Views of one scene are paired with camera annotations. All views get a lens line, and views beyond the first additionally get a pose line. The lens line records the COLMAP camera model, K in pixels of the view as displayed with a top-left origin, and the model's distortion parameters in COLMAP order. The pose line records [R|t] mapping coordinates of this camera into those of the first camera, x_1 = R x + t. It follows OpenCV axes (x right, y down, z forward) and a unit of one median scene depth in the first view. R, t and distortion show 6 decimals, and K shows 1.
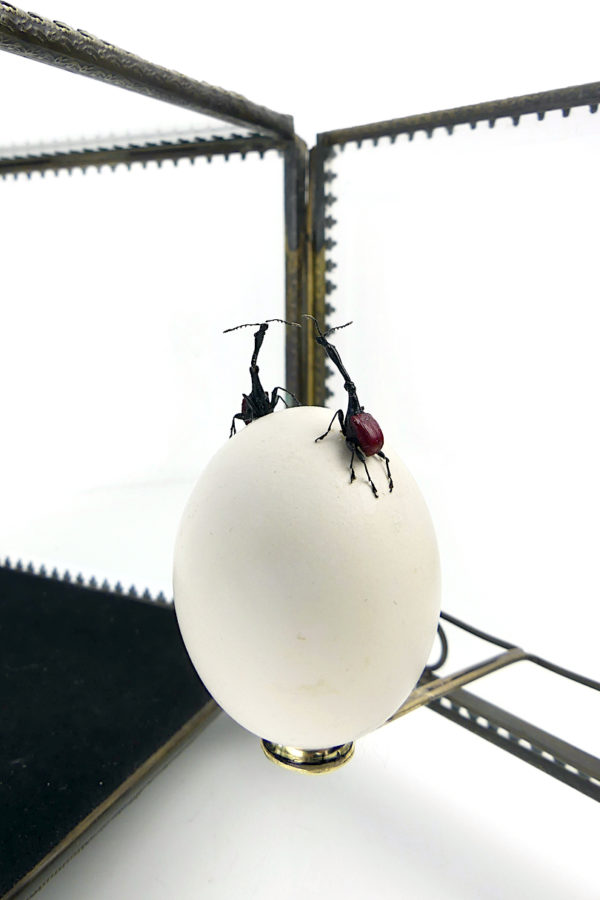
lens RADIAL K [[787.2, 0, 299.7], [0, 787.2, 408.4], [0, 0, 1]] dist [-0.030760, 0.019600]
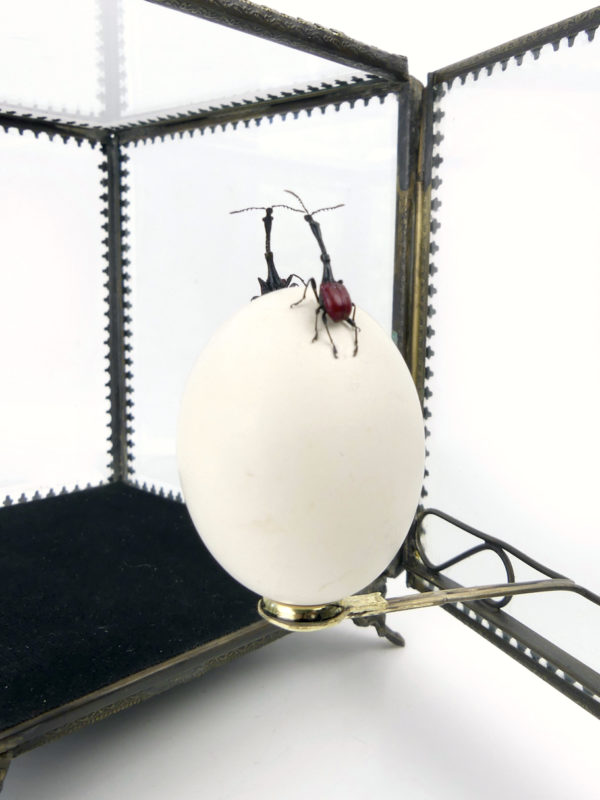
lens RADIAL K [[810.7, 0, 342.3], [0, 810.7, 420.2], [0, 0, 1]] dist [-0.023561, 0.000000]
pose [[0.966403, 0.068871, -0.247634, 0.210214], [-0.068971, 0.997584, 0.008283, 0.102184], [0.247606, 0.009075, 0.968818, -0.043683]]
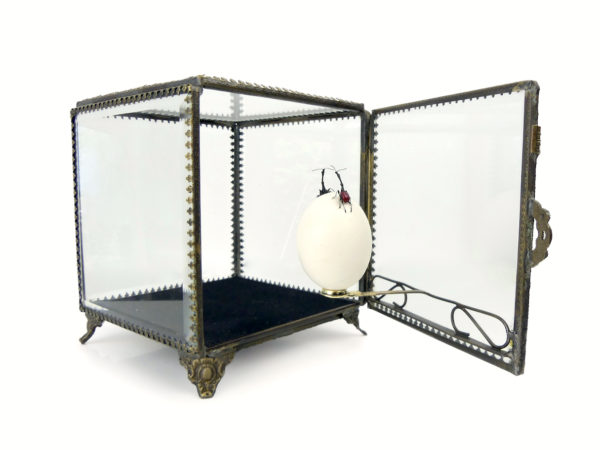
lens RADIAL K [[516.7, 0, 321.0], [0, 516.7, 234.2], [0, 0, 1]] dist [-0.016005, -0.036349]
pose [[0.965388, 0.040526, -0.257649, 0.339593], [-0.056027, 0.997016, -0.053106, 0.191477], [0.254728, 0.065703, 0.964778, -0.770961]]
